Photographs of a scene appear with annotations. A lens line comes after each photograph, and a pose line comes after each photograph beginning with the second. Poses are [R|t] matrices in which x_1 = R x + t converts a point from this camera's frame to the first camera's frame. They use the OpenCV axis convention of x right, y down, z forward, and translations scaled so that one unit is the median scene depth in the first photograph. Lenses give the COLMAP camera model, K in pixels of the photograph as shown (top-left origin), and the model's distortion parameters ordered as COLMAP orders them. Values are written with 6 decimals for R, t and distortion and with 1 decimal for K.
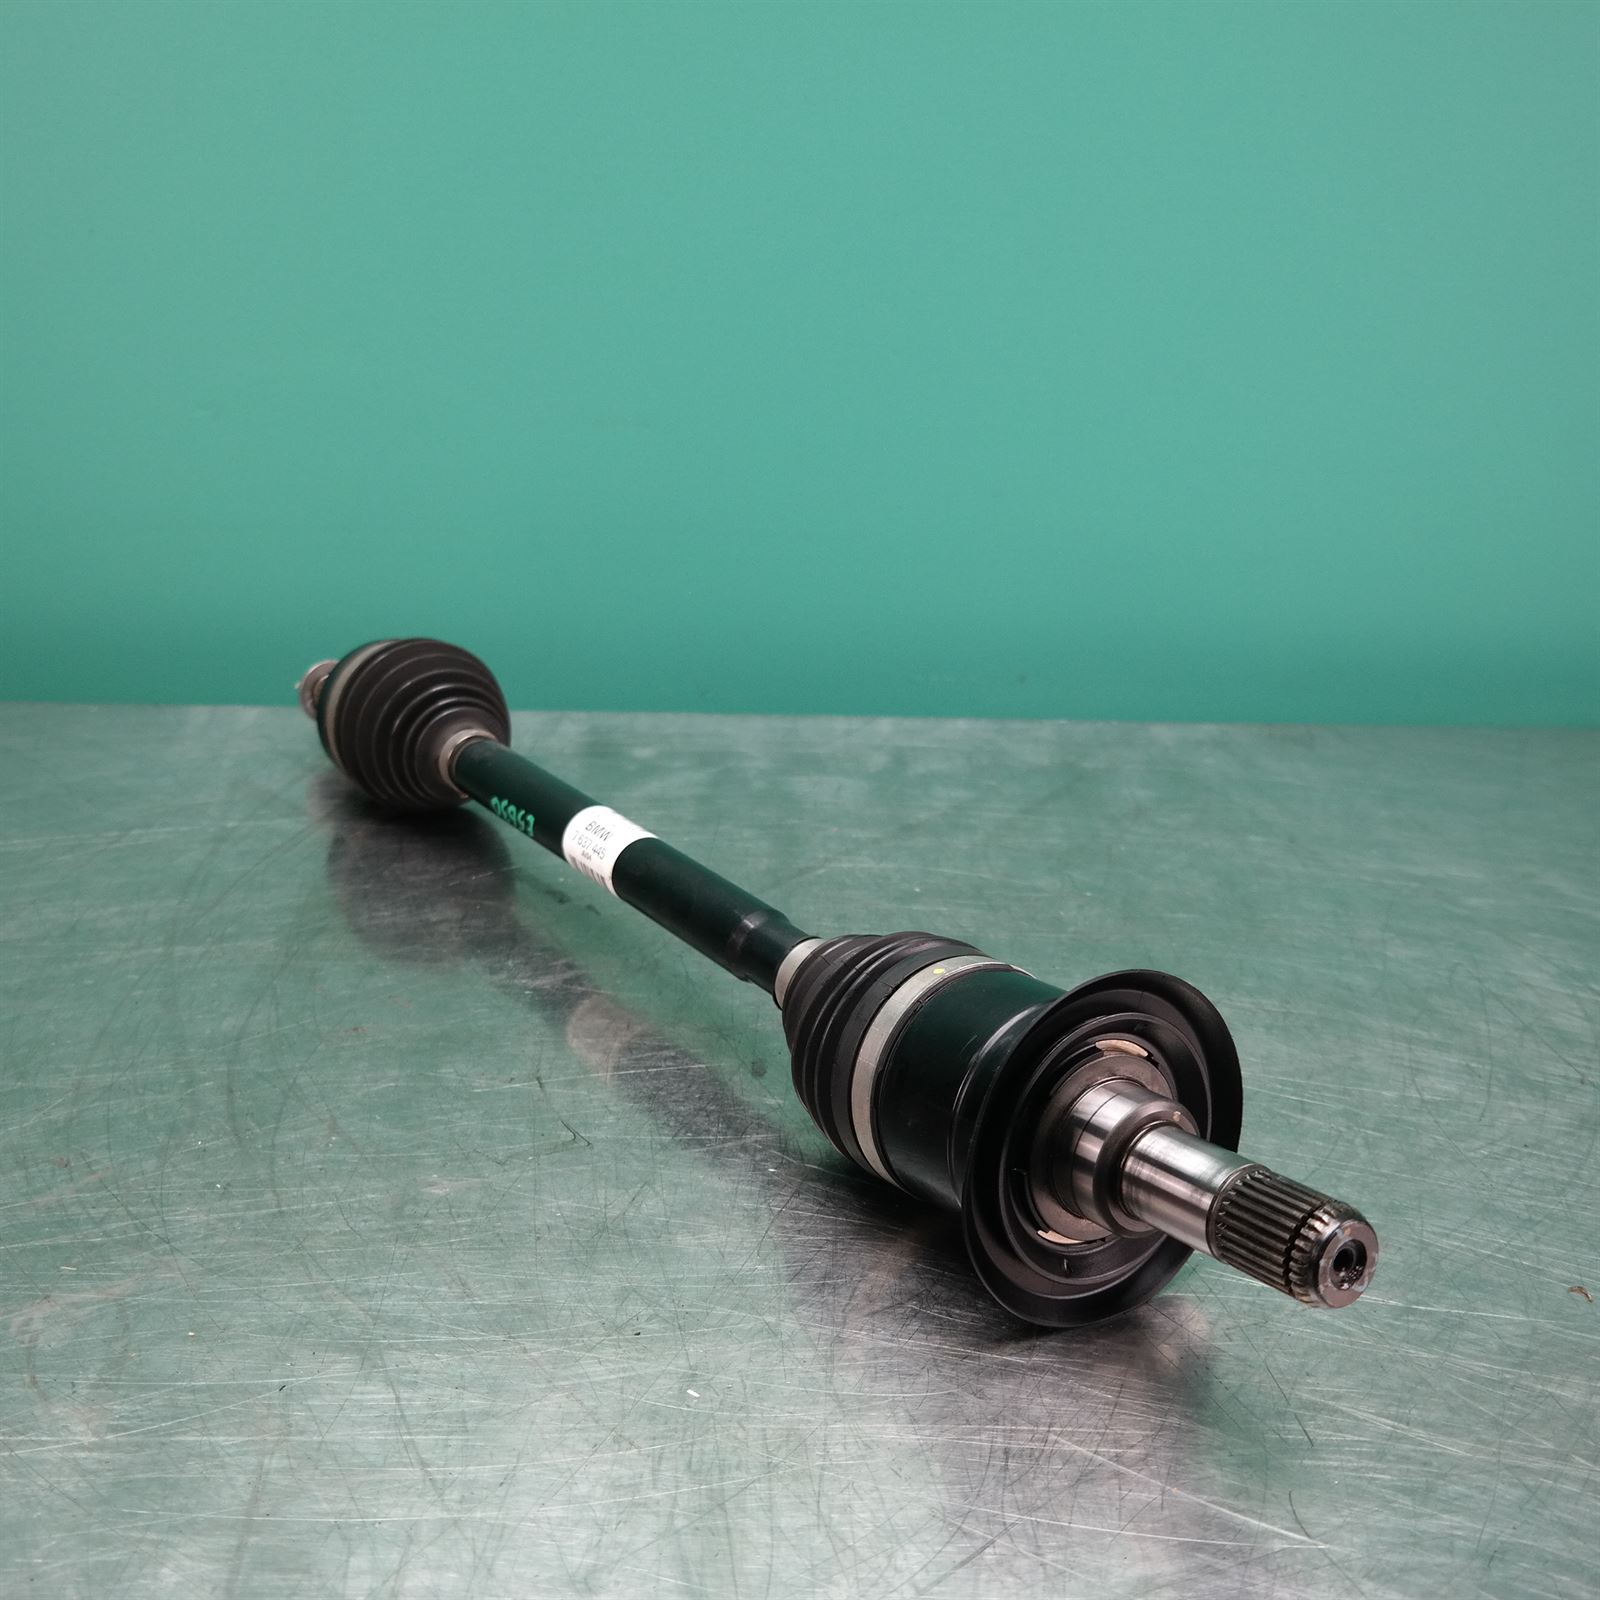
lens RADIAL K [[2142.0, 0, 800.0], [0, 2142.0, 800.0], [0, 0, 1]] dist [-0.003245, 0.016508]
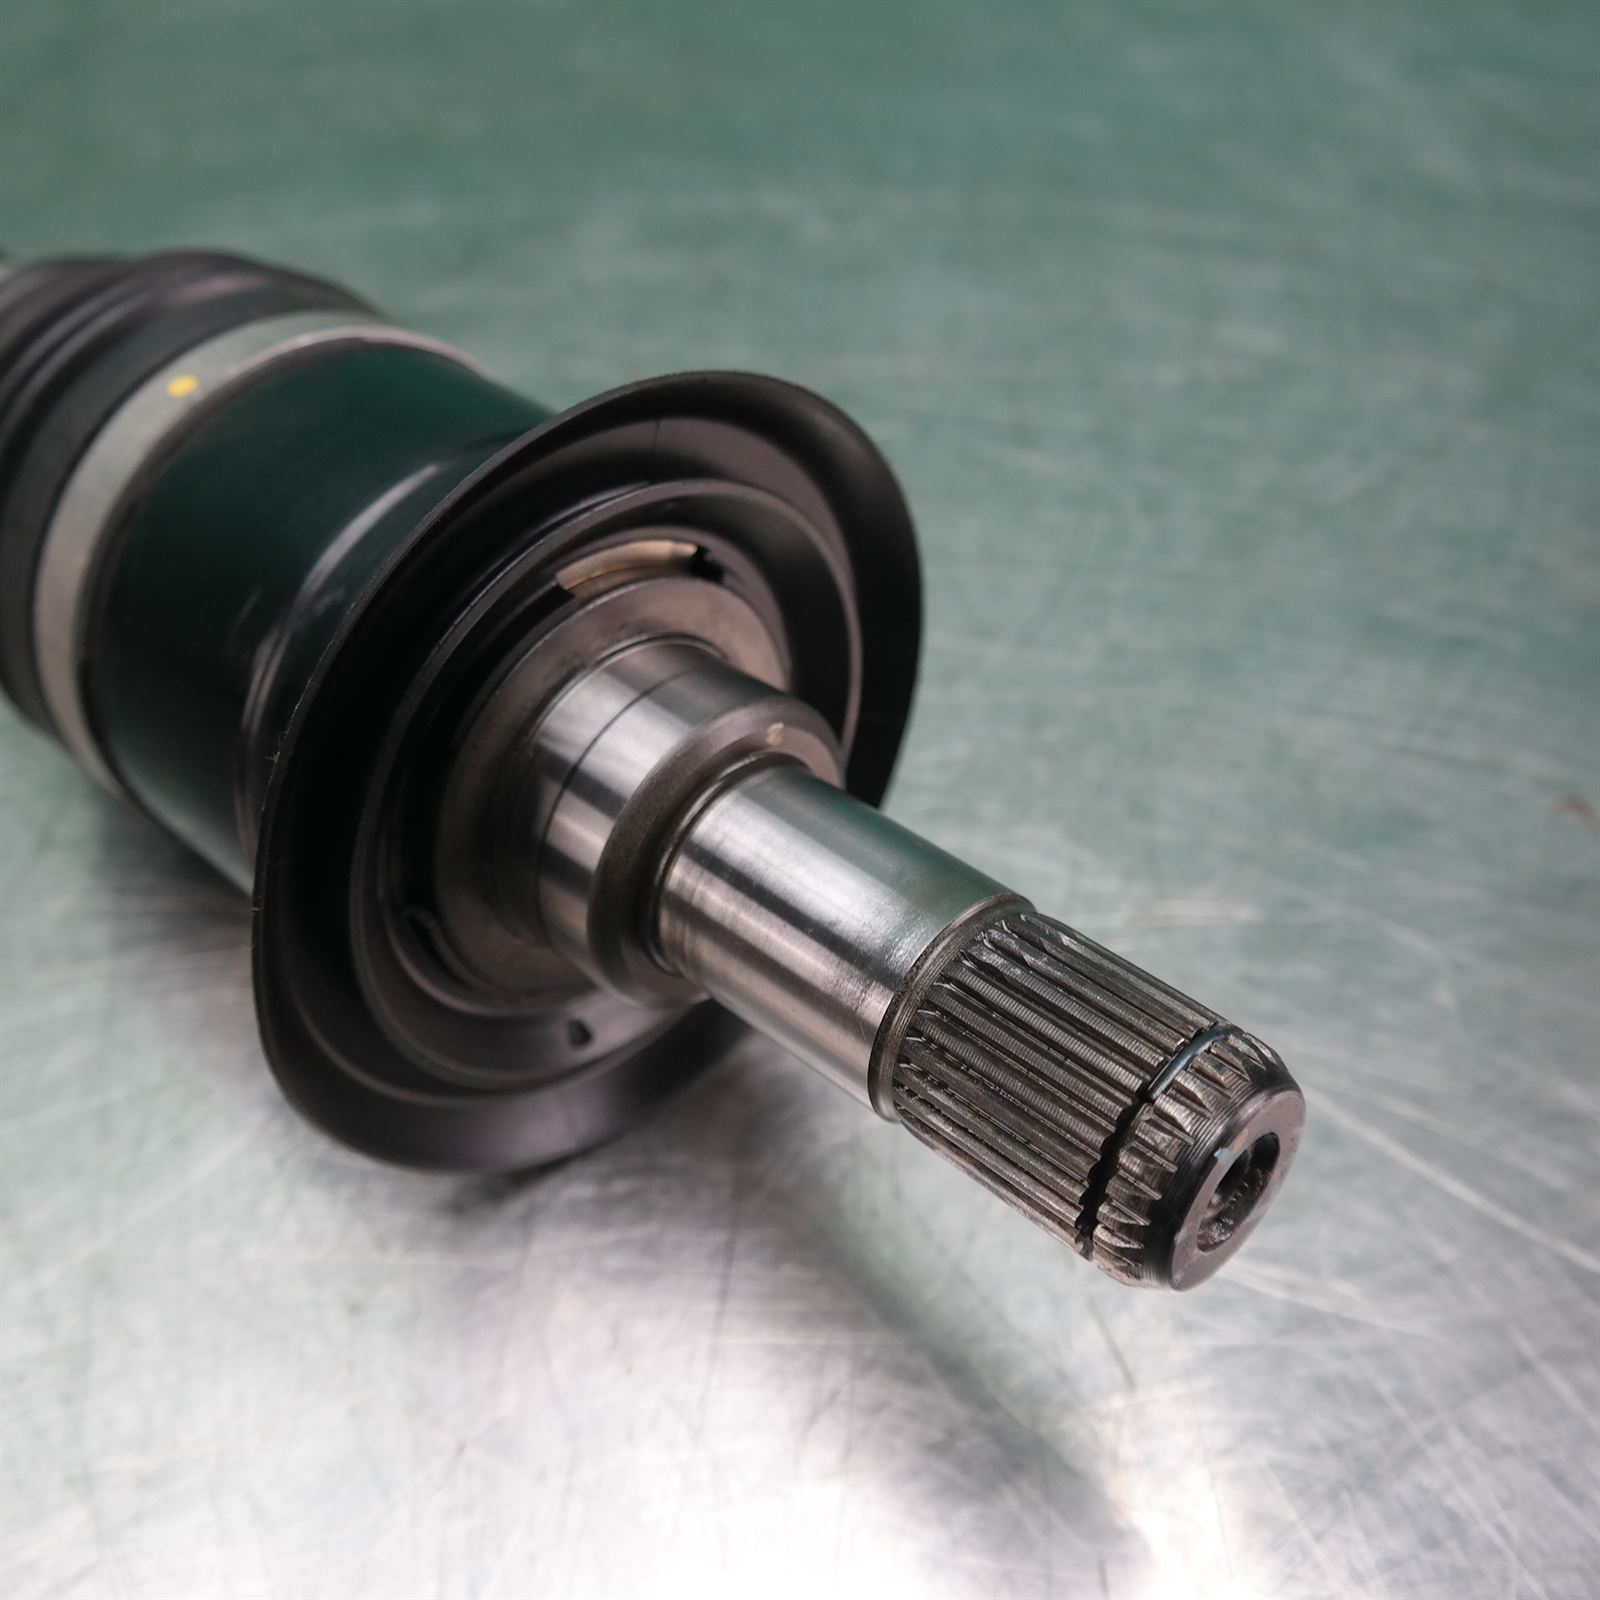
lens RADIAL K [[2142.0, 0, 800.0], [0, 2142.0, 800.0], [0, 0, 1]] dist [-0.003245, 0.016508]
pose [[0.979123, -0.164875, 0.118887, 0.123633], [0.095613, 0.889704, 0.446414, -0.026641], [-0.179377, -0.425727, 0.886894, 0.604472]]
